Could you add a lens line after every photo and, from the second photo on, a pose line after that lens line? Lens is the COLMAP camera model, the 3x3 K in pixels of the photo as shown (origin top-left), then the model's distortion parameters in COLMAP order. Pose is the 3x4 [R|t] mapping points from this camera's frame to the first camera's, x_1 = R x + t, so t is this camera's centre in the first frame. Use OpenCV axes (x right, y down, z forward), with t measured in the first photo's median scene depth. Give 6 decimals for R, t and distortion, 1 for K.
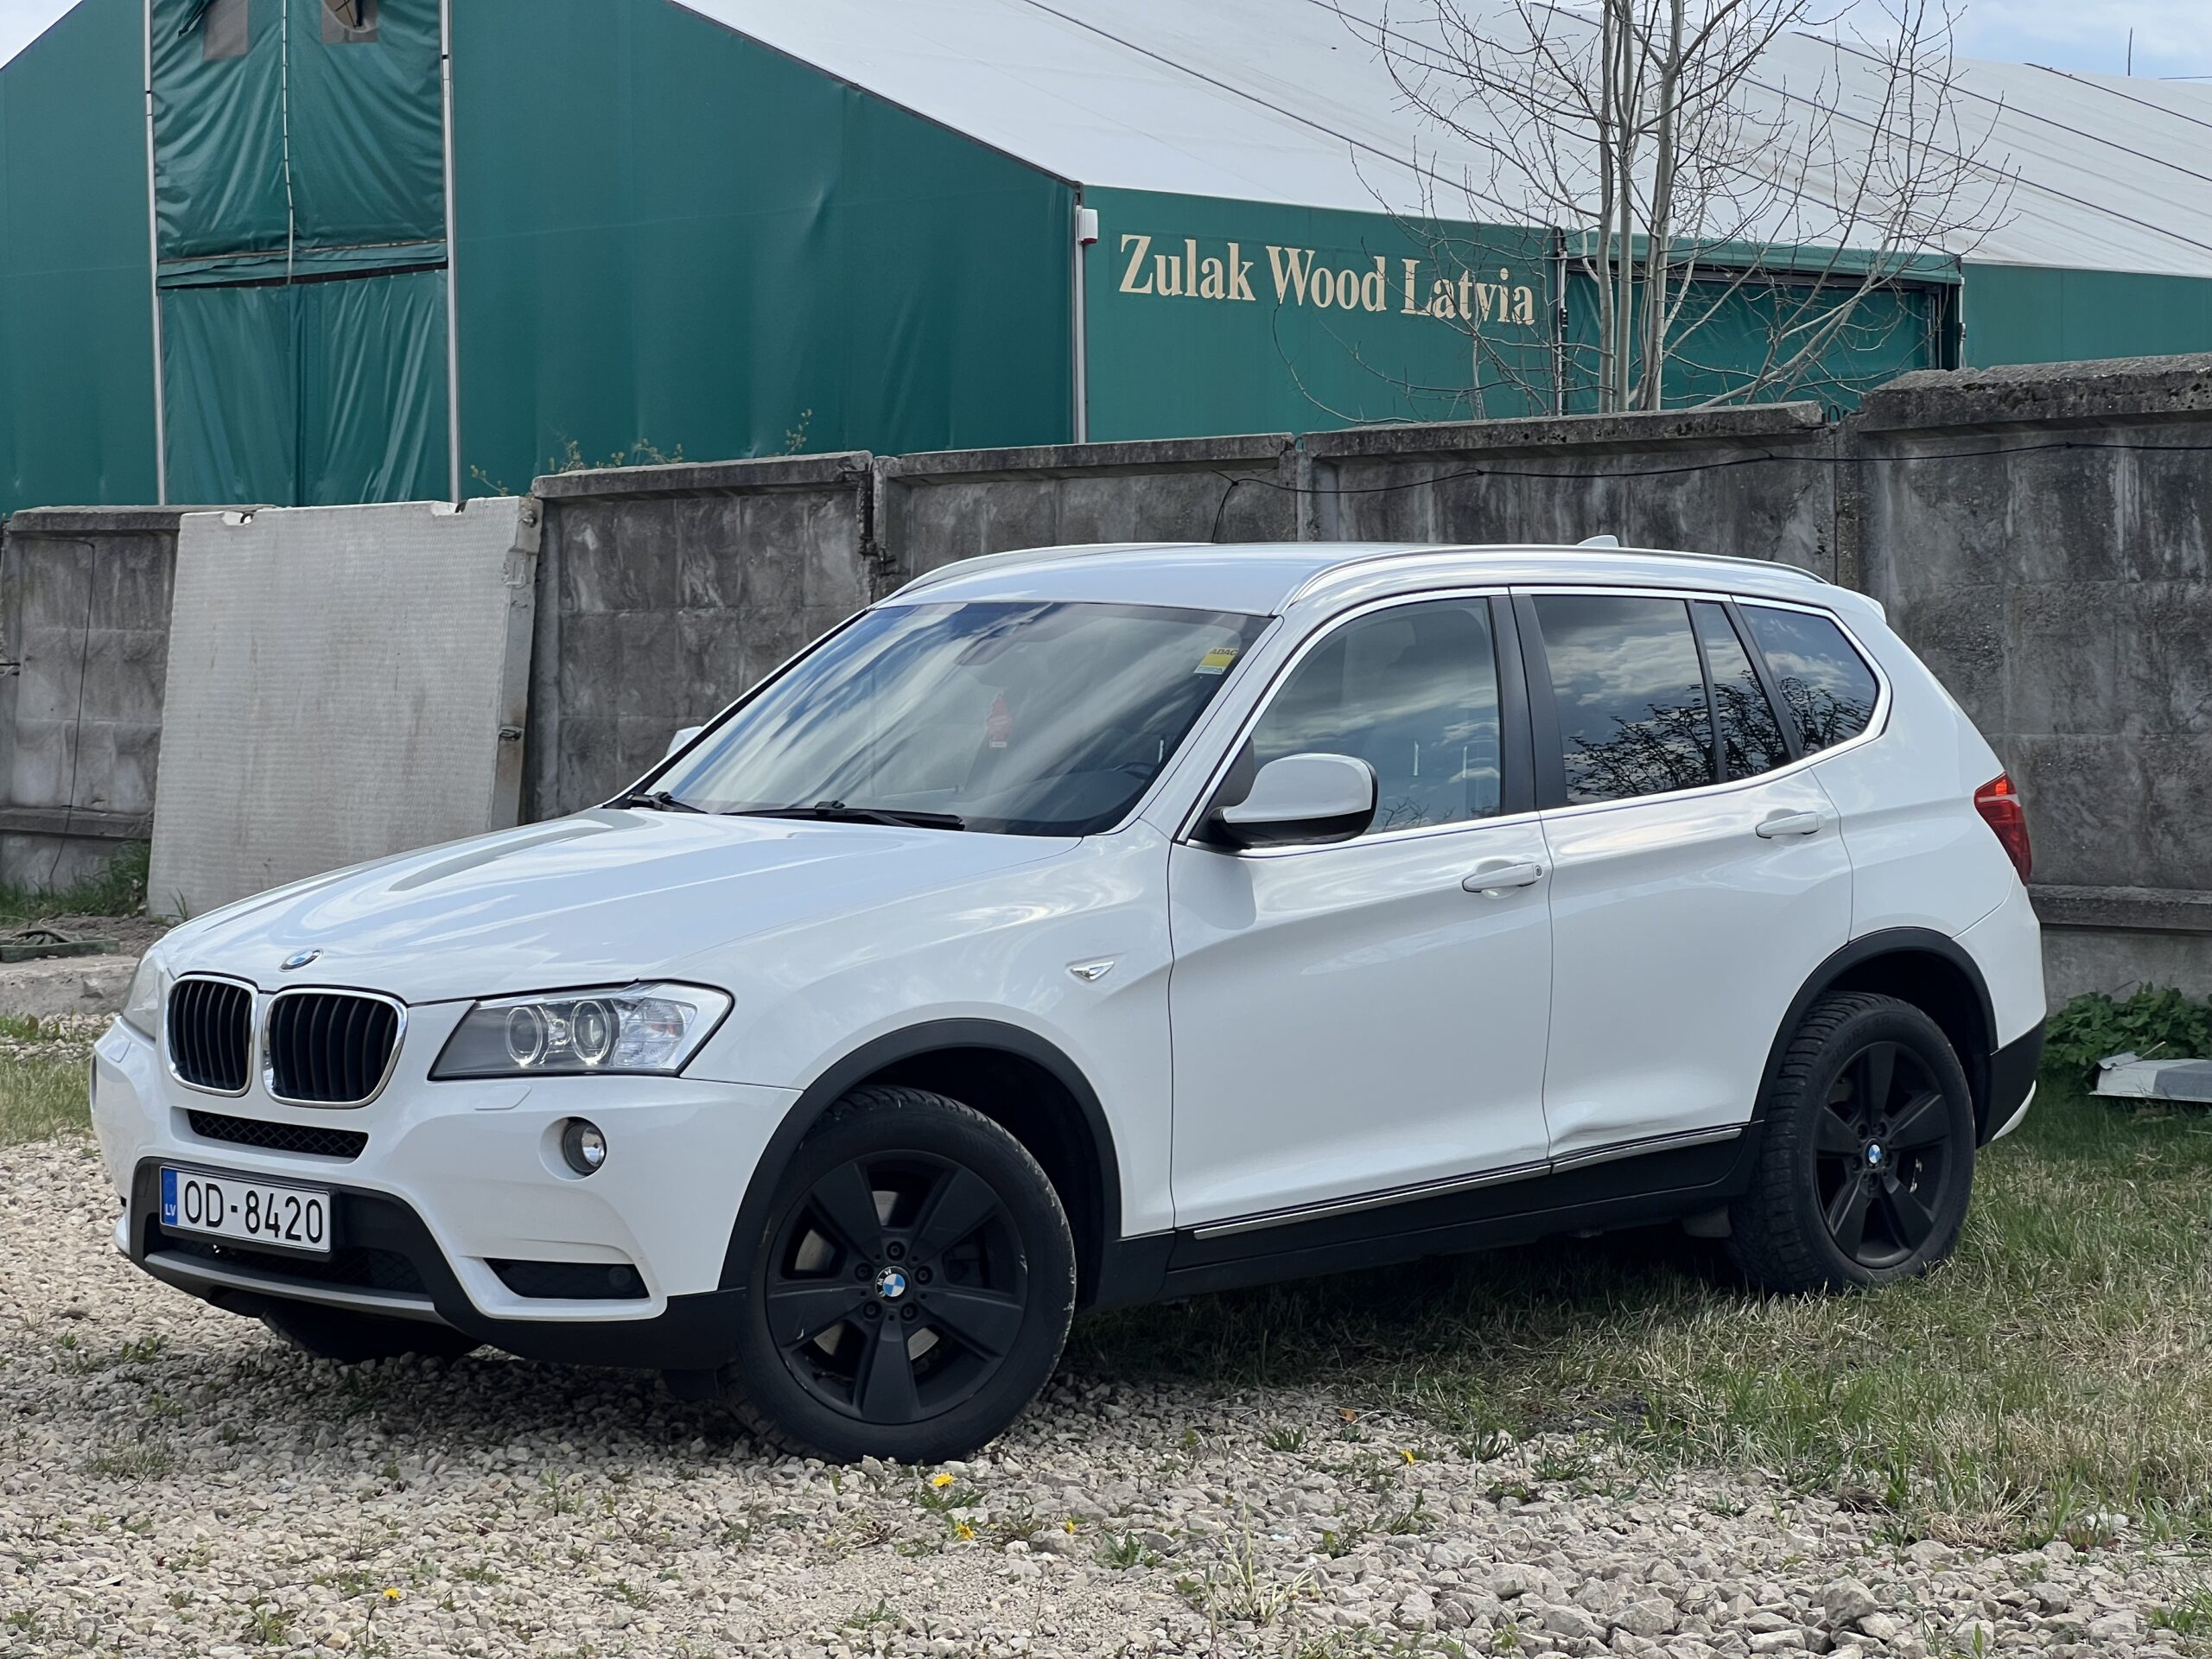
lens RADIAL K [[4935.1, 0, 1091.0], [0, 4935.1, 770.7], [0, 0, 1]] dist [0.170648, 0.000000]
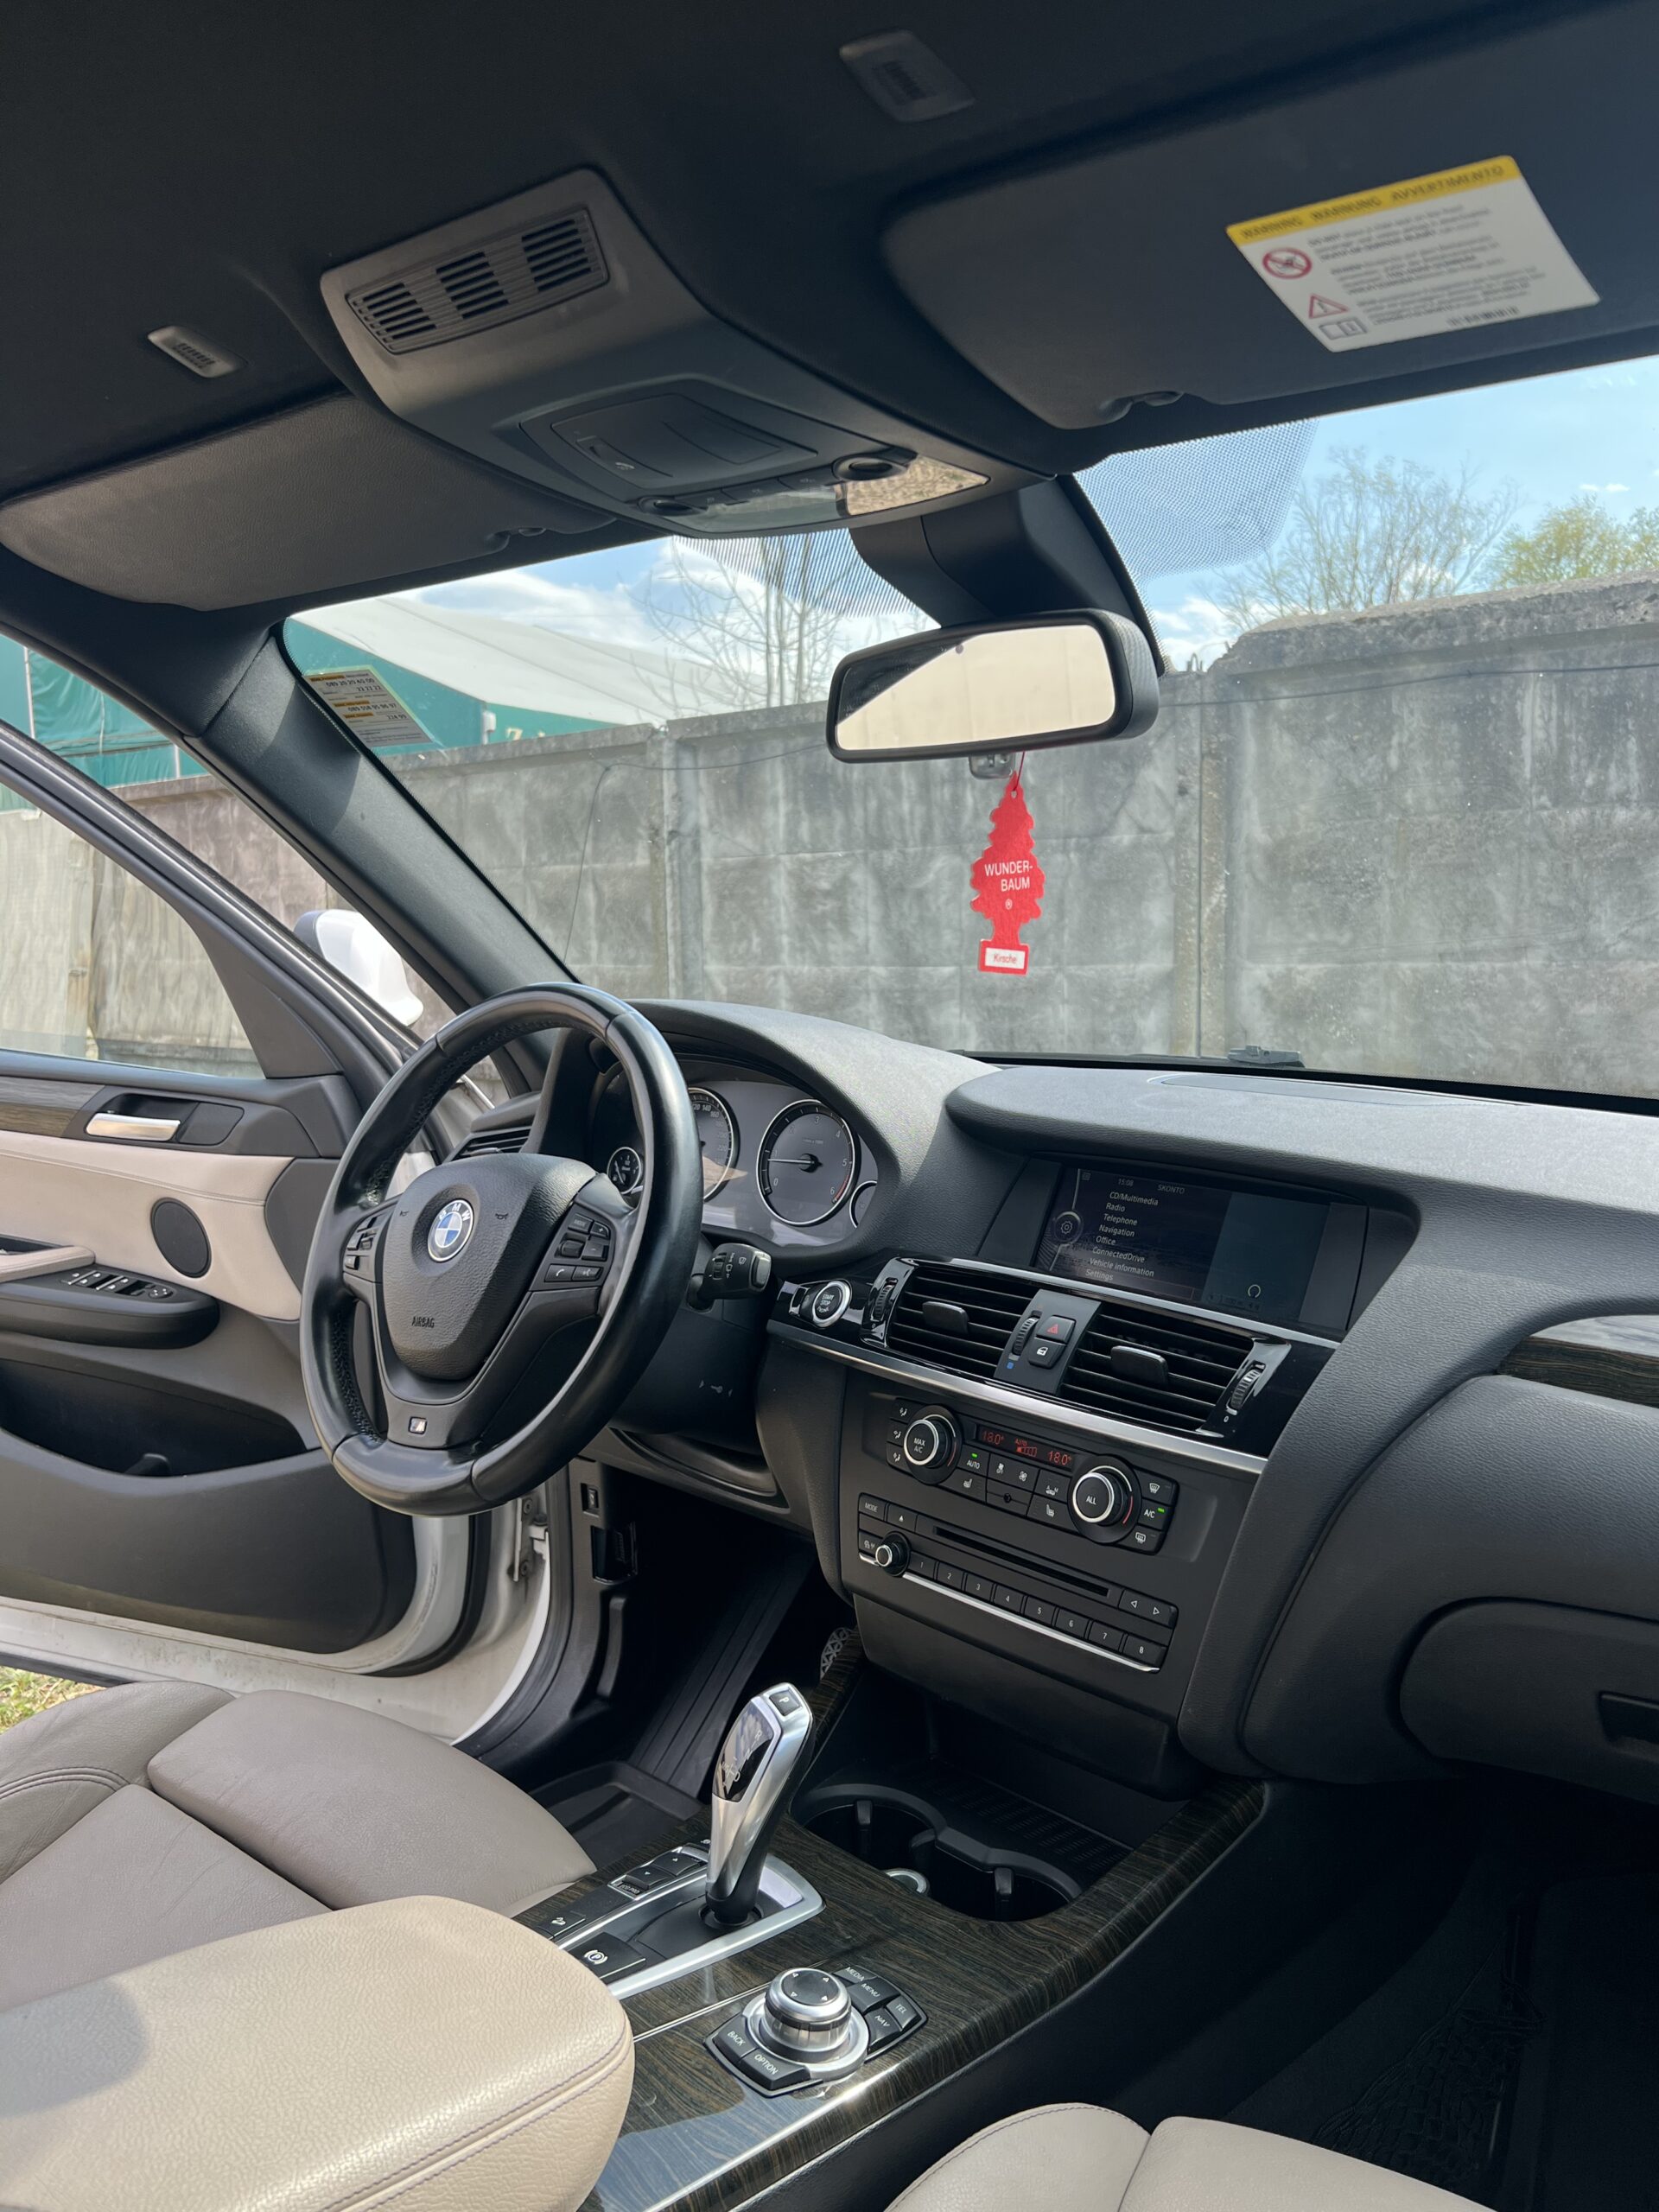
lens RADIAL K [[1695.7, 0, 837.3], [0, 1695.7, 1130.9], [0, 0, 1]] dist [0.040035, -0.046937]
pose [[0.980475, -0.026378, 0.194866, 0.000456], [0.010303, 0.996492, 0.083046, -0.002937], [-0.196373, -0.079417, 0.977308, 0.628887]]
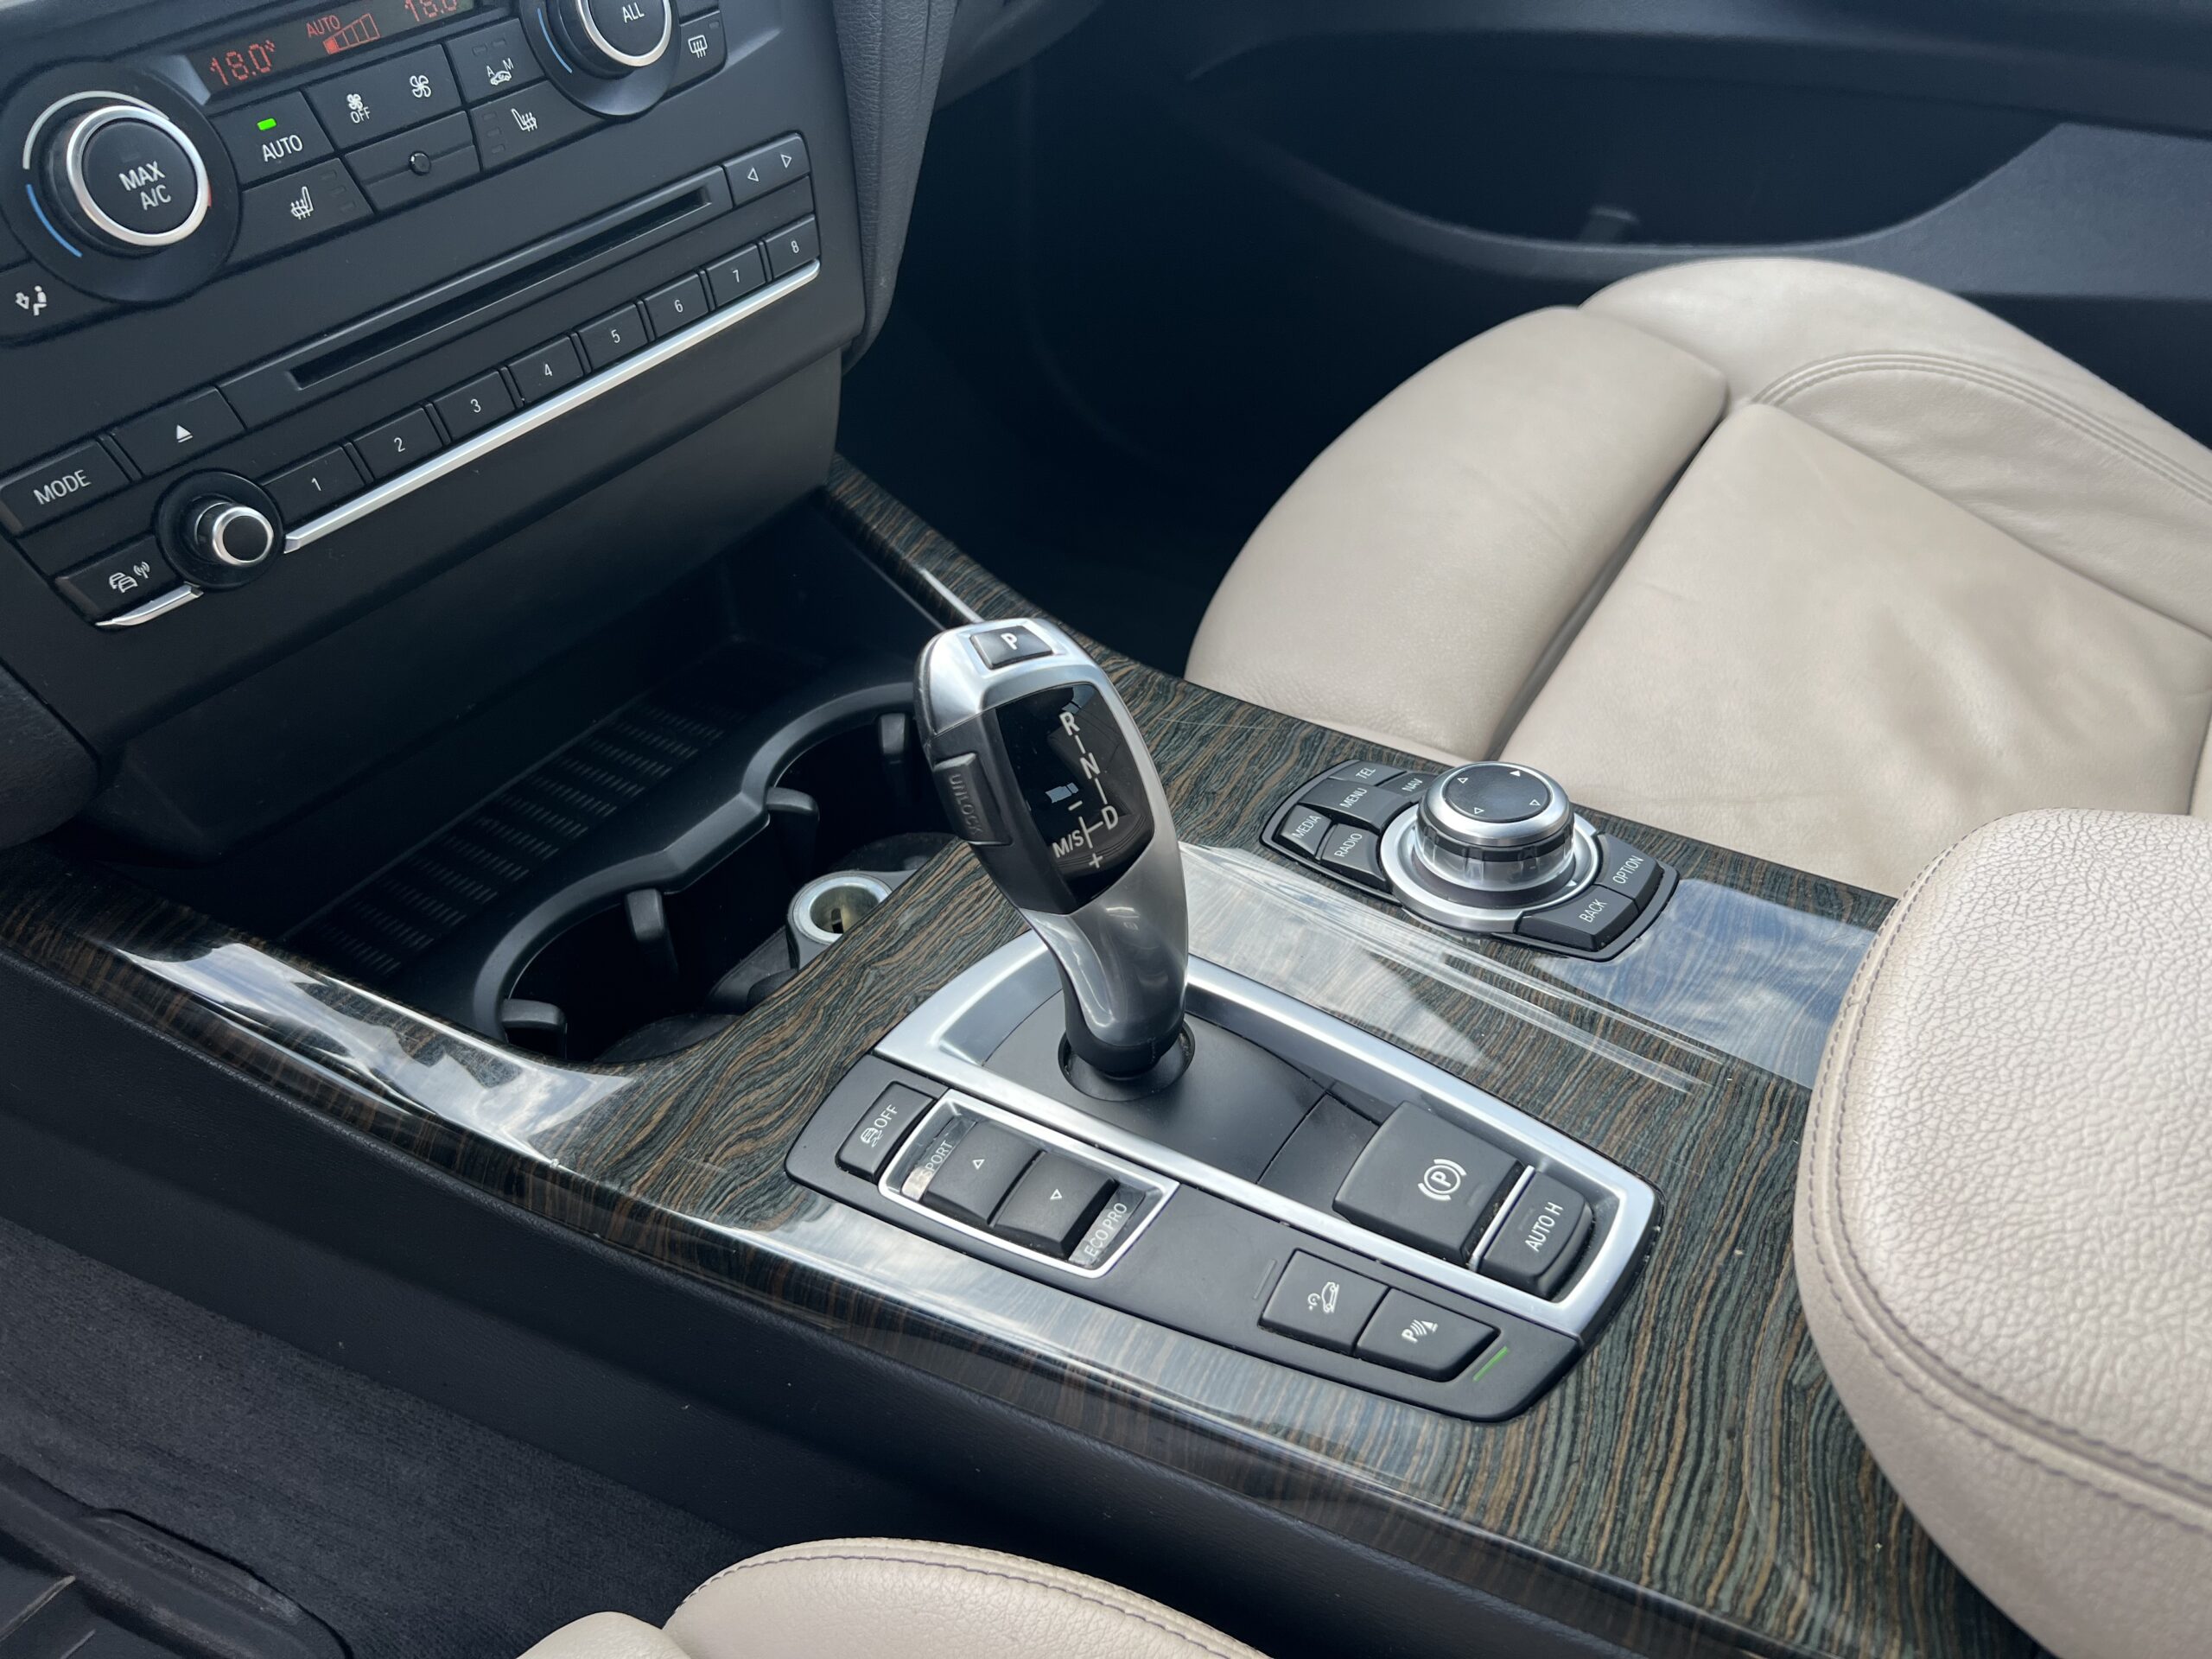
lens RADIAL K [[1695.7, 0, 1113.3], [0, 1695.7, 833.4], [0, 0, 1]] dist [0.040035, -0.046937]
pose [[-0.345682, -0.623975, 0.700827, -0.010358], [0.073604, 0.726539, 0.683172, 0.007629], [-0.935460, 0.287744, -0.205225, 0.693260]]
